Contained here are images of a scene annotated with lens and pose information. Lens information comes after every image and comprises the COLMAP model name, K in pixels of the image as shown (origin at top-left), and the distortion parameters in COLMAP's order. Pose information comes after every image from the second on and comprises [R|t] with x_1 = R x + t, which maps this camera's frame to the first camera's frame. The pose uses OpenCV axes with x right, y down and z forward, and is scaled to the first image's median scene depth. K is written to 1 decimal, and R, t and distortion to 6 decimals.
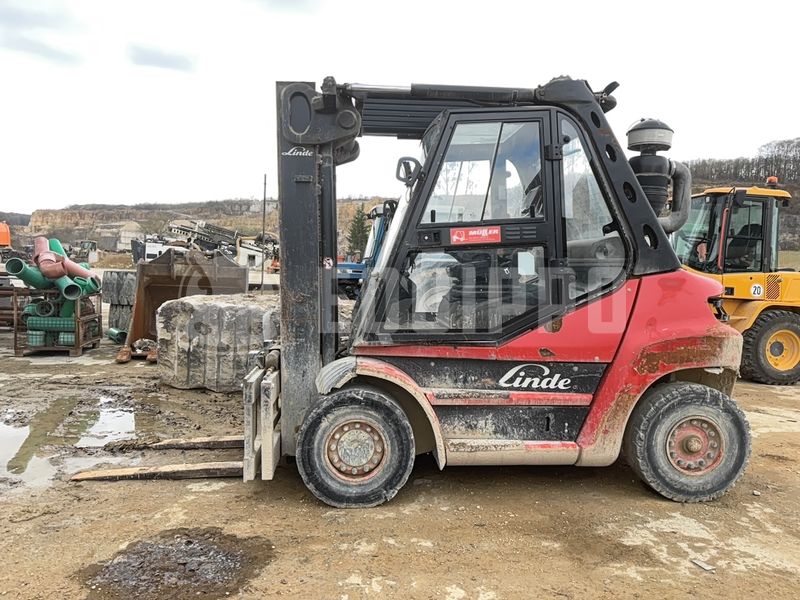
lens RADIAL K [[609.3, 0, 403.3], [0, 609.3, 303.1], [0, 0, 1]] dist [0.038814, -0.041460]
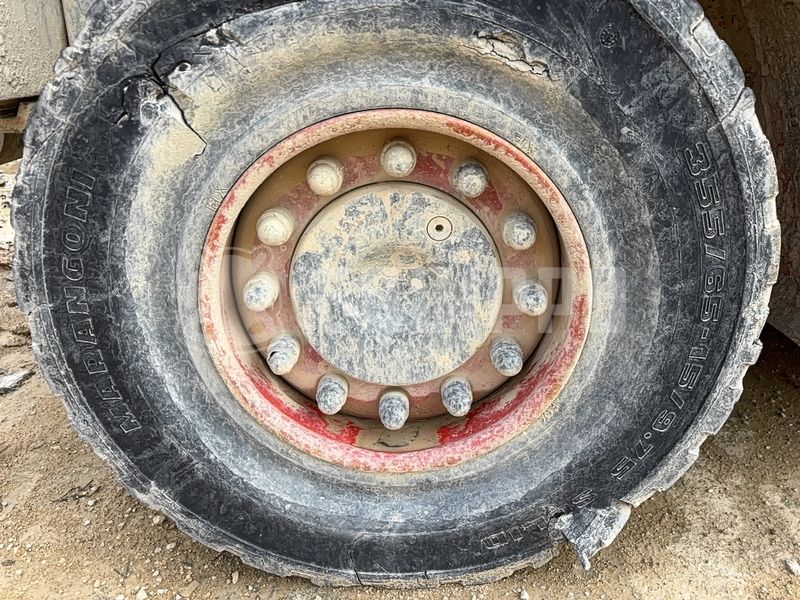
lens RADIAL K [[609.3, 0, 403.3], [0, 609.3, 303.1], [0, 0, 1]] dist [0.038814, -0.041460]
pose [[0.996055, -0.013852, -0.087647, -0.057628], [0.042524, 0.941443, 0.334478, 0.174415], [0.077881, -0.336886, 0.938319, 0.799110]]
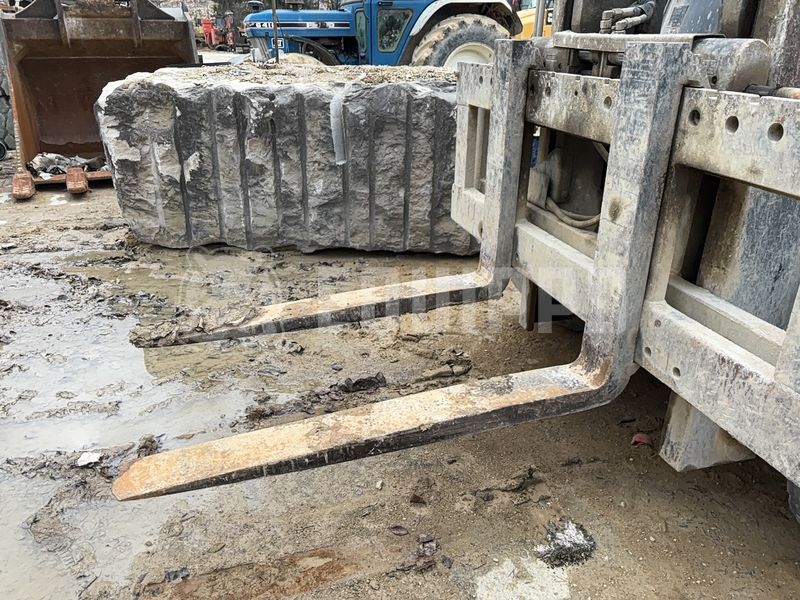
lens RADIAL K [[609.3, 0, 403.3], [0, 609.3, 303.1], [0, 0, 1]] dist [0.038814, -0.041460]
pose [[0.979159, -0.113427, 0.168472, -0.451393], [0.047409, 0.934247, 0.353462, -0.003042], [-0.197486, -0.338108, 0.920153, 0.741014]]
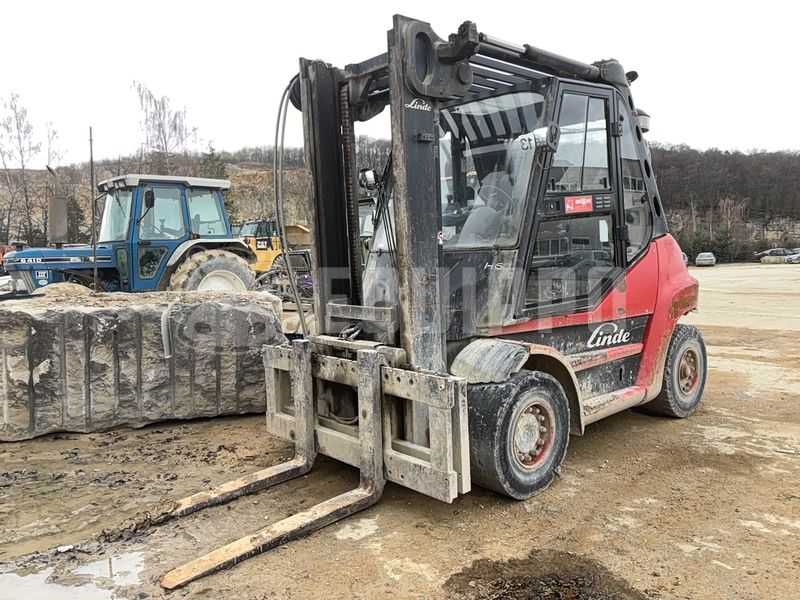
lens RADIAL K [[606.7, 0, 405.0], [0, 606.7, 305.8], [0, 0, 1]] dist [0.024176, 0.004848]
pose [[0.786237, -0.101049, 0.609606, -0.736390], [0.078723, 0.994880, 0.063380, -0.029051], [-0.612889, -0.001841, 0.790167, 0.360957]]
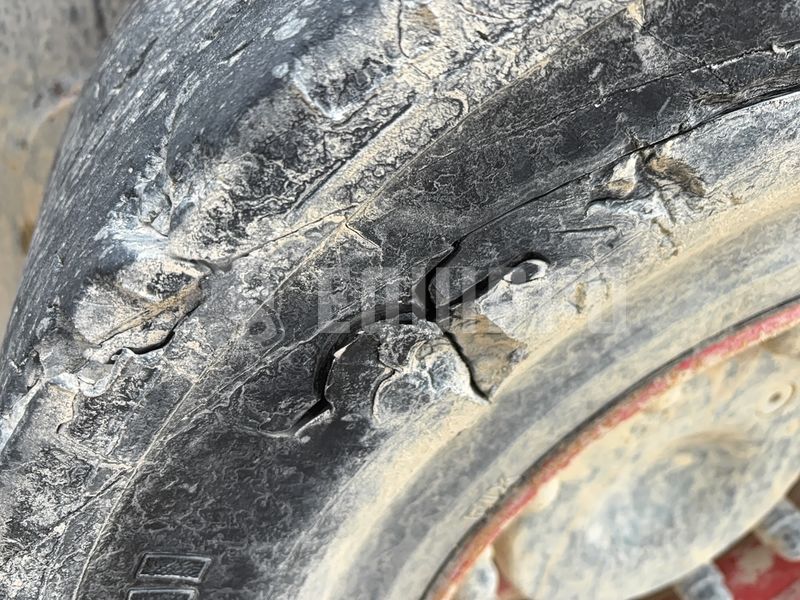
lens RADIAL K [[636.9, 0, 397.8], [0, 636.9, 298.3], [0, 0, 1]] dist [-0.023541, -0.006417]
pose [[0.972454, -0.133870, 0.190818, -0.129986], [0.013369, 0.849317, 0.527714, 0.148091], [-0.232710, -0.510627, 0.827711, 0.897360]]
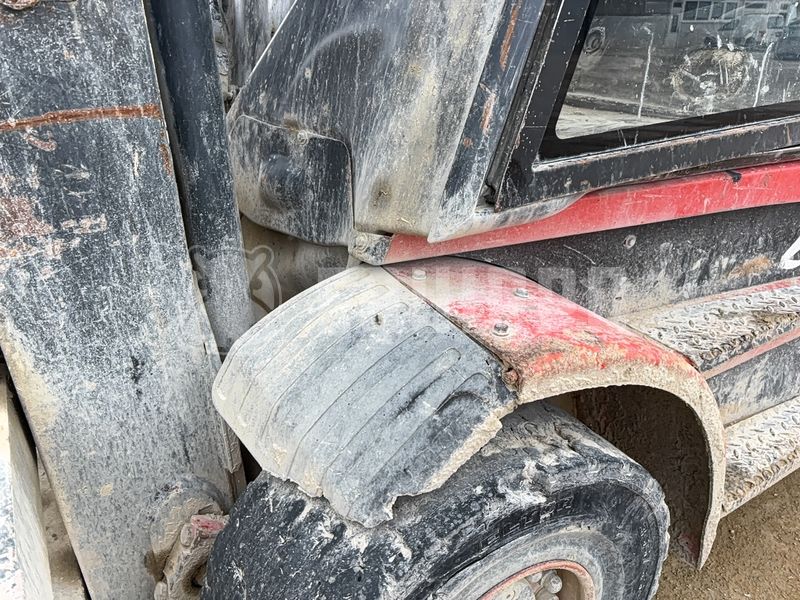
lens RADIAL K [[609.3, 0, 403.3], [0, 609.3, 303.1], [0, 0, 1]] dist [0.038814, -0.041460]
pose [[0.891098, -0.213858, 0.400261, -0.168695], [0.037313, 0.913541, 0.405033, 0.007220], [-0.452274, -0.345989, 0.822034, 0.814910]]
